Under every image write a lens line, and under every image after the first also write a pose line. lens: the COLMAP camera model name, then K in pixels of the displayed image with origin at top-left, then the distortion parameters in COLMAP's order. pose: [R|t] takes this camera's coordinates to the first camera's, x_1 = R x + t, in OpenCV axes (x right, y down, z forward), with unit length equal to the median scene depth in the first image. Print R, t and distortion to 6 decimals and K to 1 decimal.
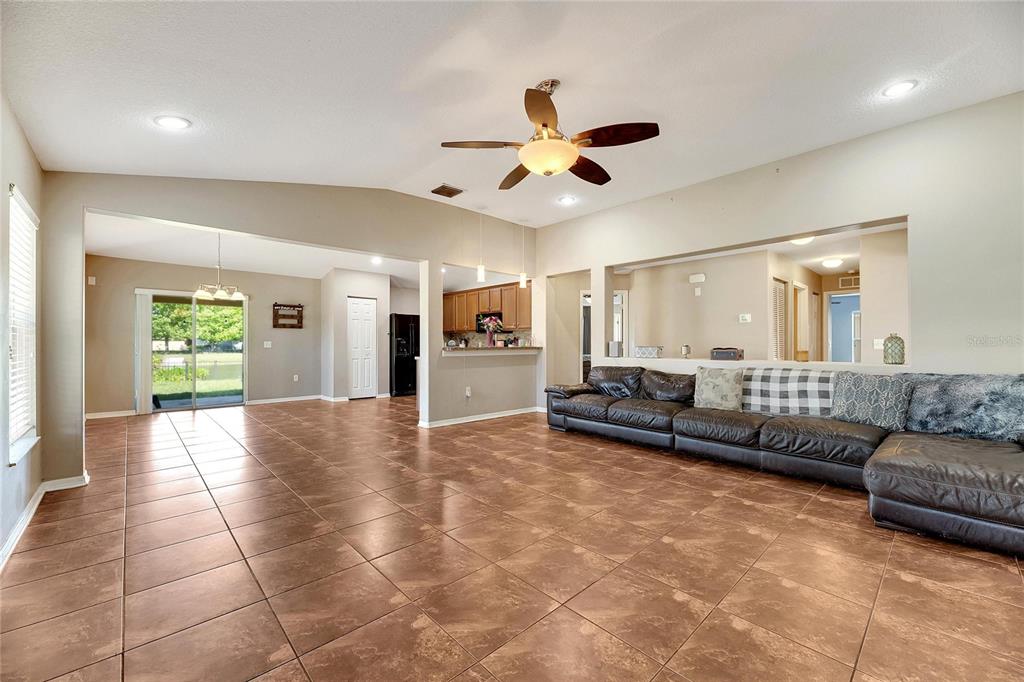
lens RADIAL K [[410.4, 0, 514.5], [0, 410.4, 341.9], [0, 0, 1]] dist [0.008114, -0.005110]
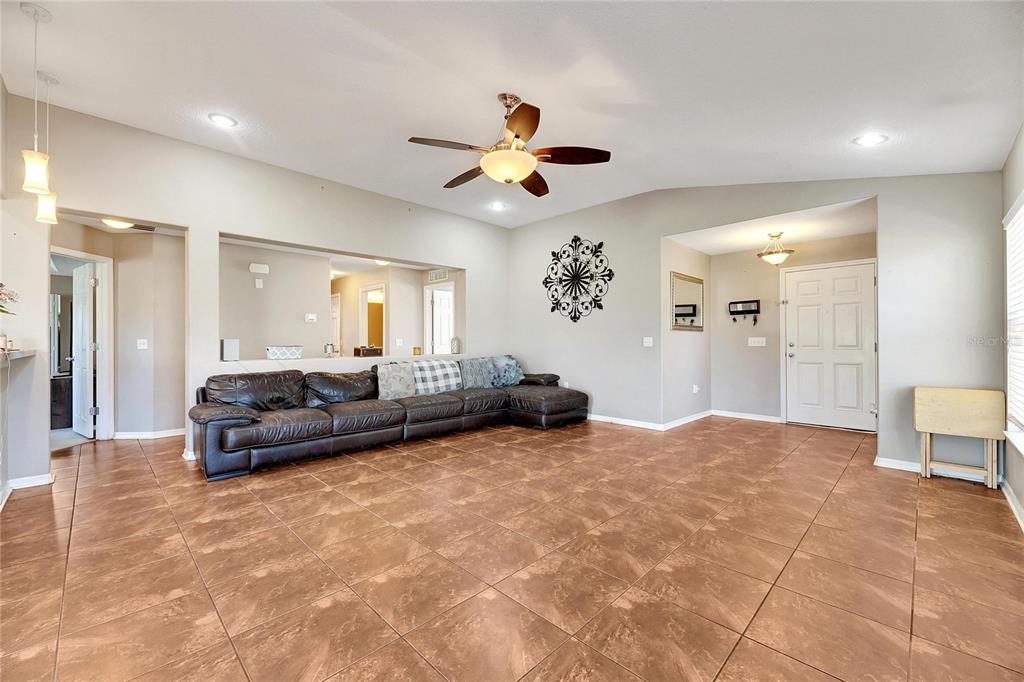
lens RADIAL K [[411.3, 0, 514.0], [0, 411.3, 346.5], [0, 0, 1]] dist [0.000562, -0.000270]
pose [[-0.037988, -0.011021, 0.999217, -0.445790], [-0.000380, 0.999939, 0.011015, 0.002516], [-0.999278, 0.000038, -0.037990, 0.470237]]
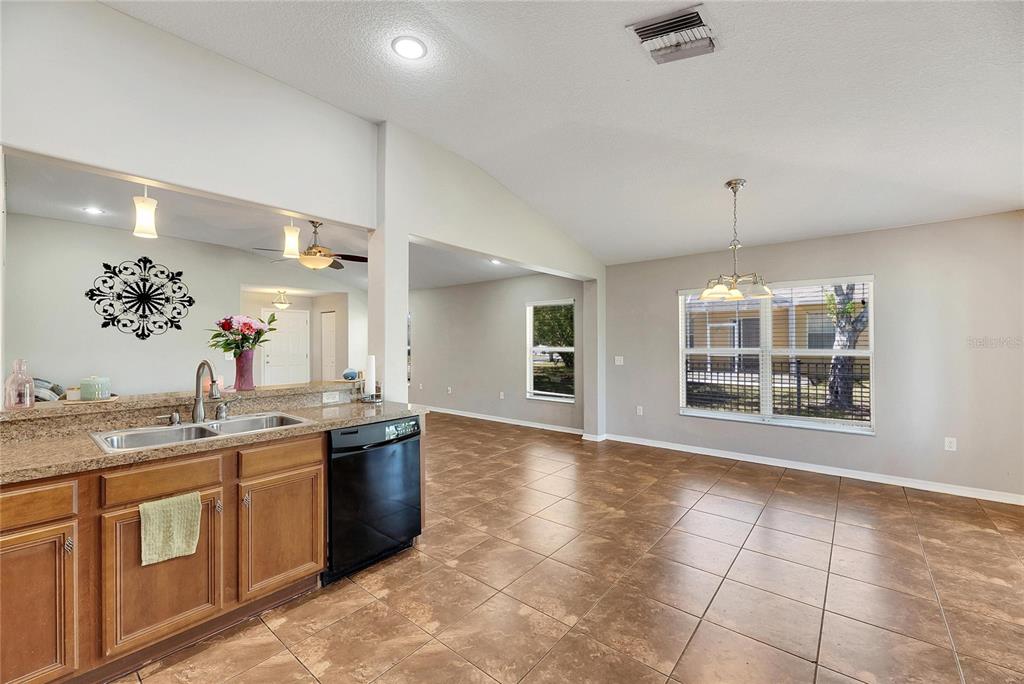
lens RADIAL K [[416.8, 0, 512.0], [0, 416.8, 342.0], [0, 0, 1]] dist [0.001793, -0.000335]
pose [[-0.991858, 0.002353, -0.127324, -0.256721], [0.002731, 0.999992, -0.002794, -0.031106], [0.127316, -0.003119, -0.991857, 1.370723]]
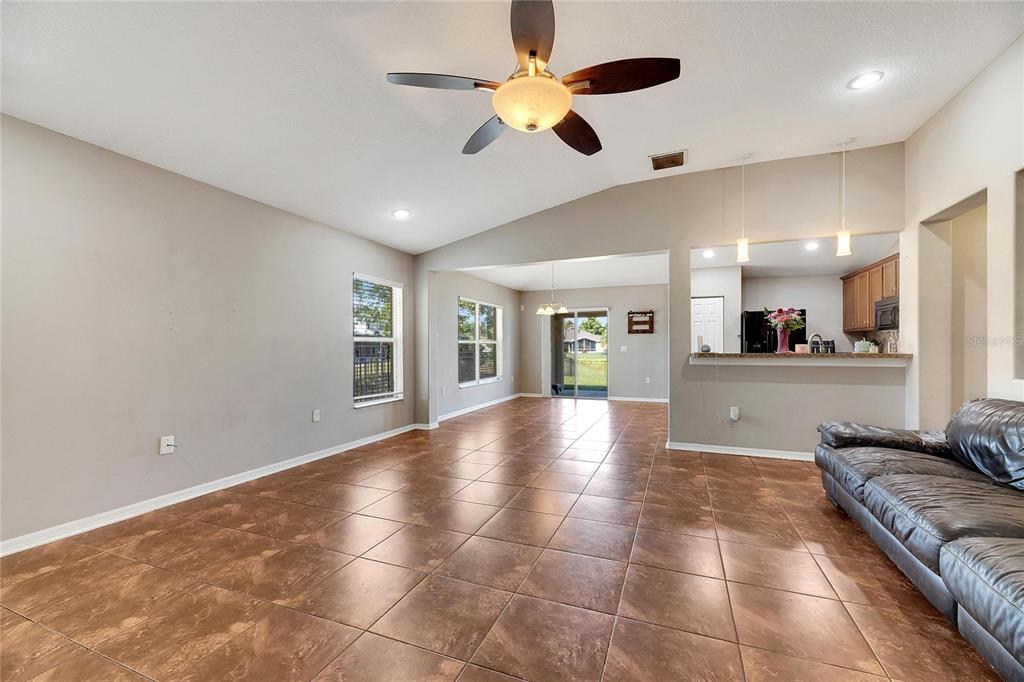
lens RADIAL K [[412.9, 0, 516.4], [0, 412.9, 348.4], [0, 0, 1]] dist [0.009302, -0.005843]
pose [[0.428150, 0.001094, -0.903707, 0.350398], [0.006289, 0.999971, 0.004190, -0.000948], [0.903686, -0.007478, 0.428131, 0.294273]]
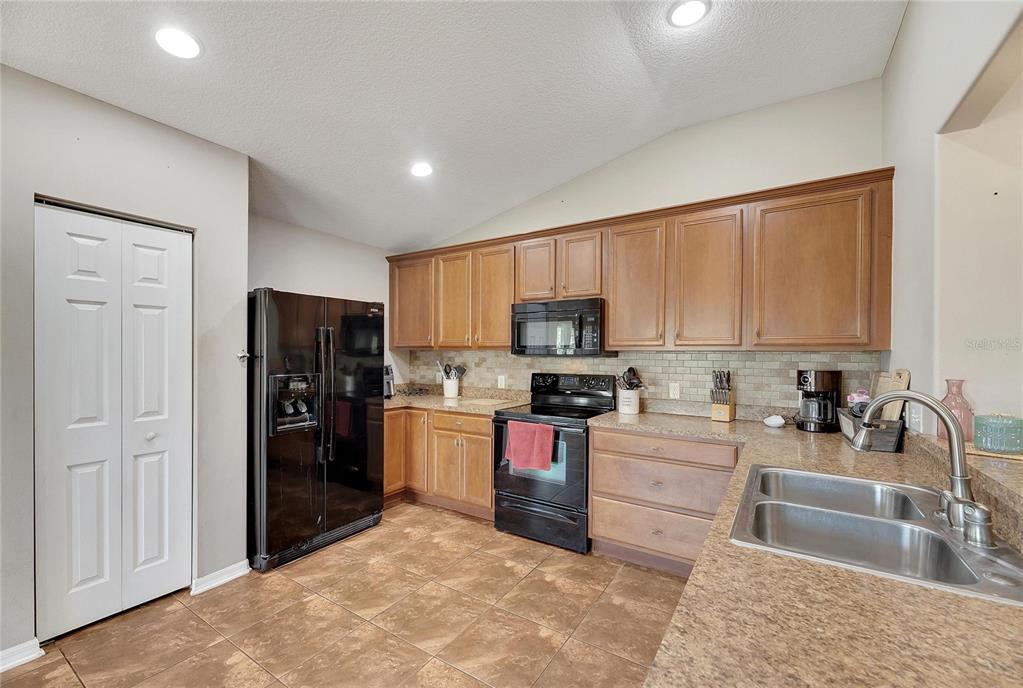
lens RADIAL K [[413.0, 0, 511.9], [0, 413.0, 355.1], [0, 0, 1]] dist [-0.003616, -0.000593]
pose [[0.970264, 0.006146, 0.241973, -0.253551], [-0.008686, 0.999918, 0.009435, -0.034557], [-0.241895, -0.011256, 0.970237, 0.884226]]
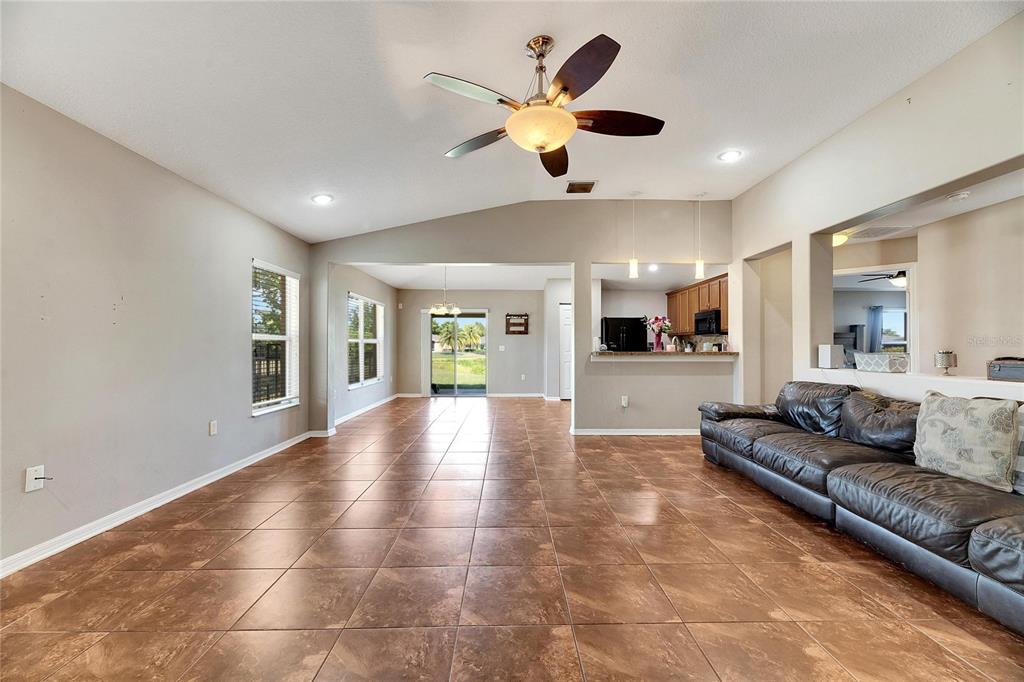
lens RADIAL K [[410.4, 0, 514.5], [0, 410.4, 341.9], [0, 0, 1]] dist [0.008114, -0.005110]
pose [[0.741715, -0.008188, -0.670665, 0.279791], [0.002176, 0.999950, -0.009801, -0.000435], [0.670711, 0.005810, 0.741696, 0.153006]]
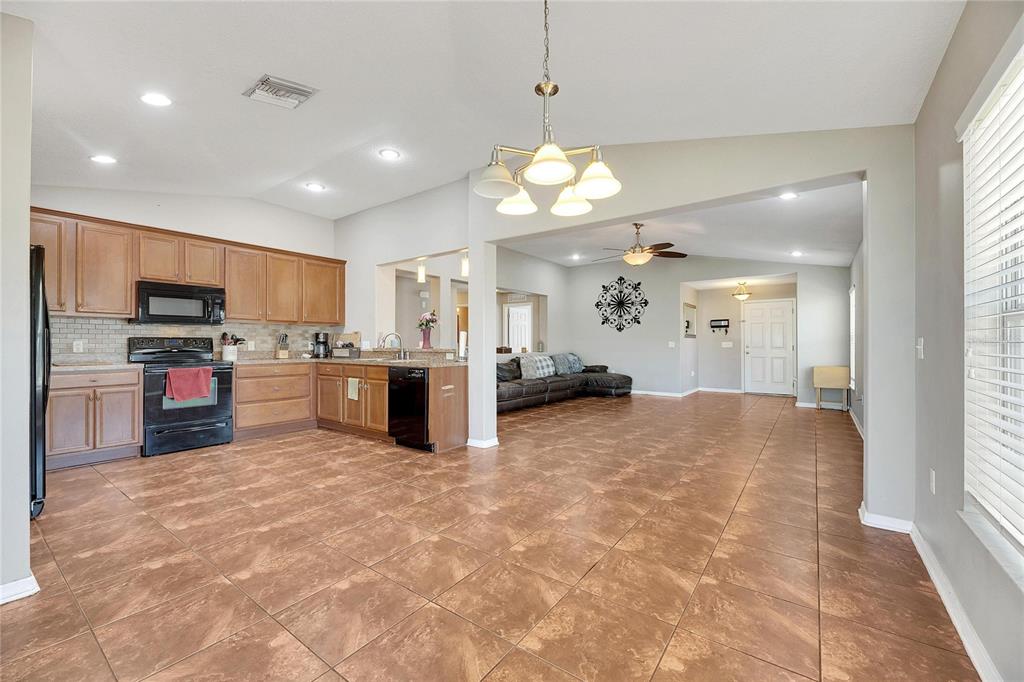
lens RADIAL K [[411.3, 0, 514.0], [0, 411.3, 346.5], [0, 0, 1]] dist [0.000562, -0.000270]
pose [[-0.187835, -0.004958, 0.982188, -0.869957], [-0.003382, 0.999985, 0.004401, 0.004466], [-0.982195, -0.002495, -0.187849, 0.931868]]
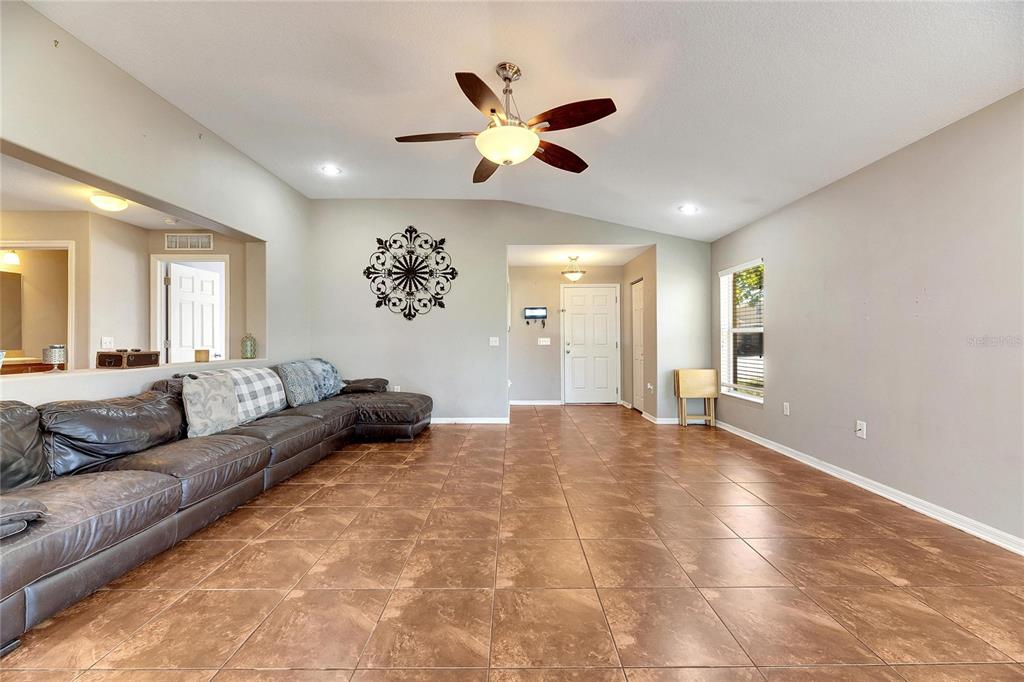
lens RADIAL K [[410.4, 0, 514.5], [0, 410.4, 341.9], [0, 0, 1]] dist [0.008114, -0.005110]
pose [[-0.732505, 0.000173, 0.680762, -0.261766], [0.000516, 1.000000, 0.000301, 0.002835], [-0.680762, 0.000572, -0.732505, 0.770239]]
